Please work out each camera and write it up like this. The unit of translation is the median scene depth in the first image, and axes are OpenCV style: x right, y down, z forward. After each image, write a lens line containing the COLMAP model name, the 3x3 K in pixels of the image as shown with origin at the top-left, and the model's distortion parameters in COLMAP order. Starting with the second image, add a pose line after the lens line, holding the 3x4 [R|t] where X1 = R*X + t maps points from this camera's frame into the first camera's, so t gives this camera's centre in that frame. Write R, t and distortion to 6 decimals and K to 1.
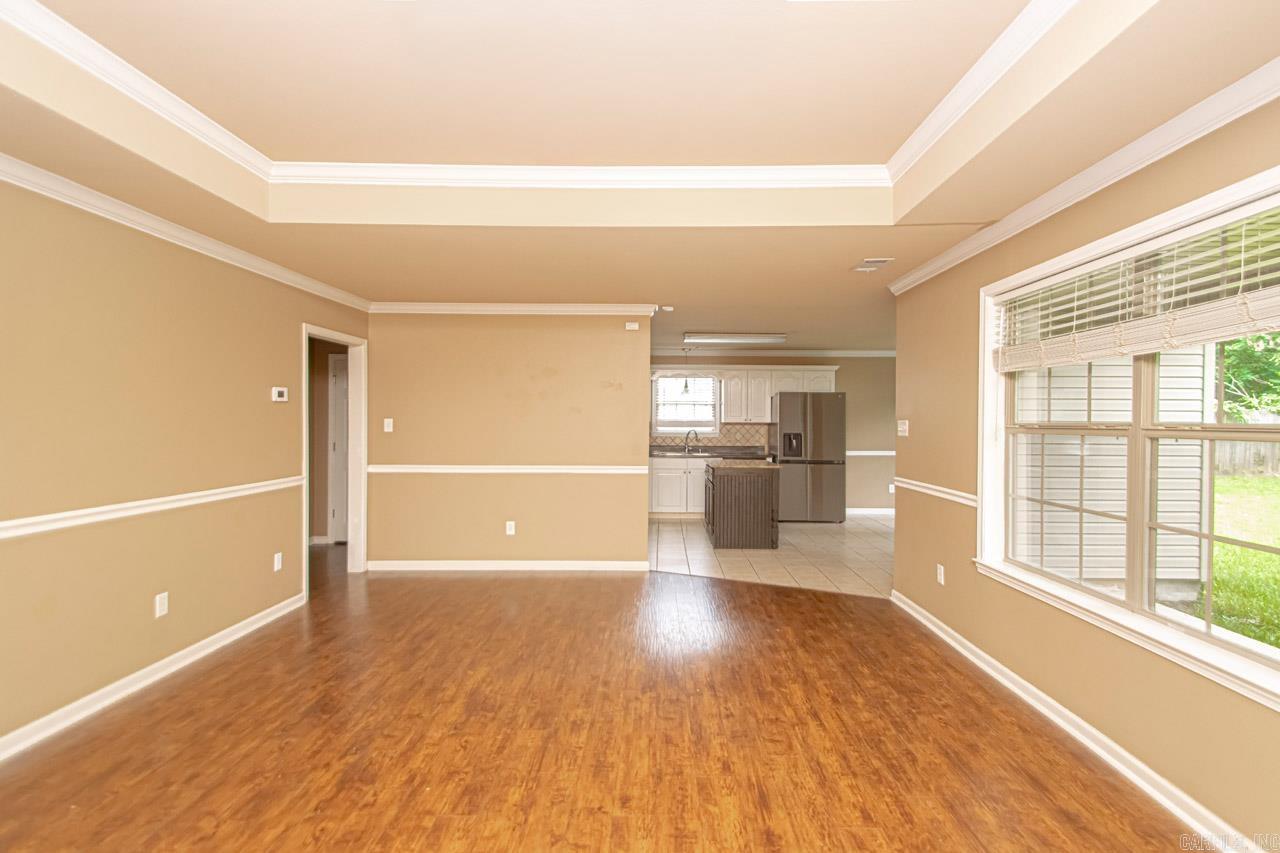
lens RADIAL K [[603.9, 0, 629.1], [0, 603.9, 434.2], [0, 0, 1]] dist [0.017551, -0.000548]
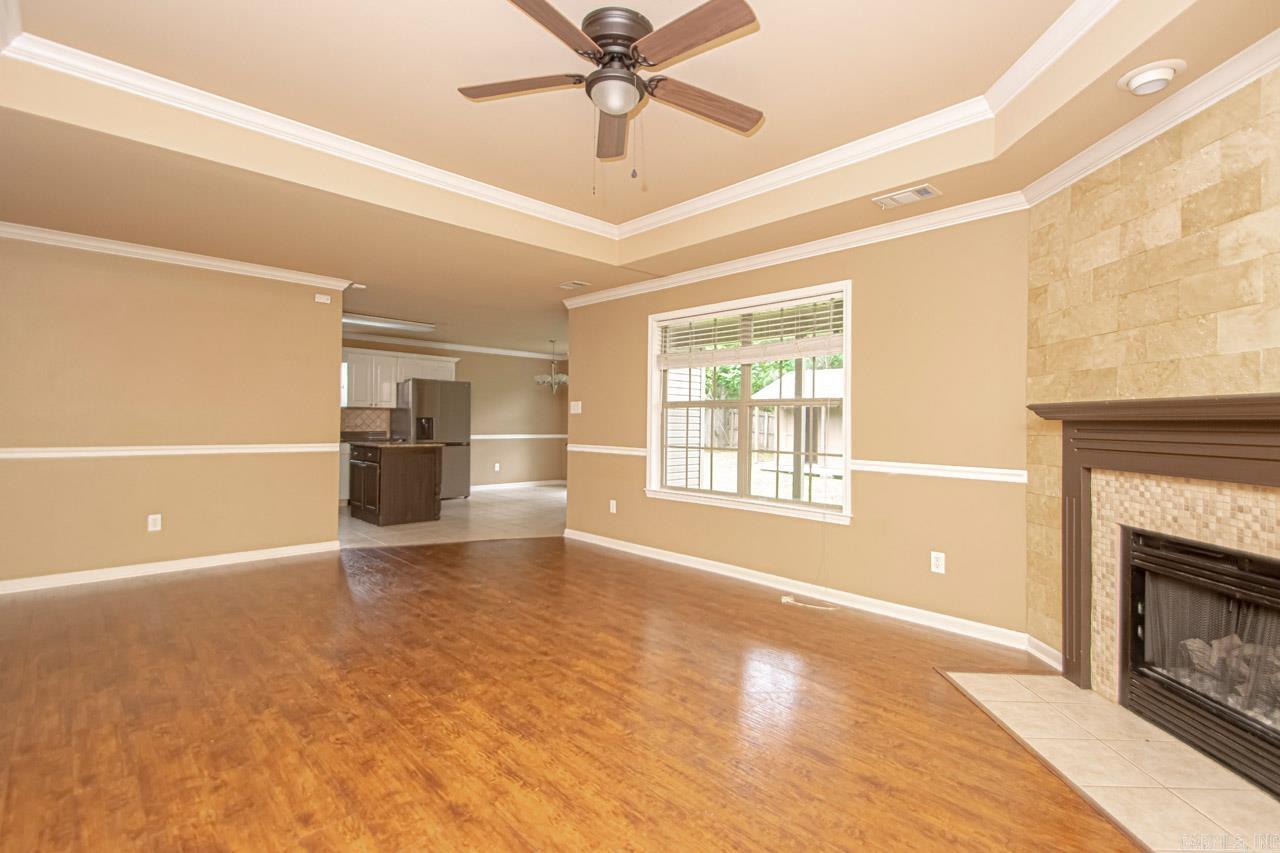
lens RADIAL K [[611.7, 0, 660.3], [0, 611.7, 433.5], [0, 0, 1]] dist [0.008886, -0.001742]
pose [[0.689720, -0.006293, 0.724049, -0.516057], [0.005465, 0.999979, 0.003486, 0.056875], [-0.724056, 0.001553, 0.689740, -0.103726]]
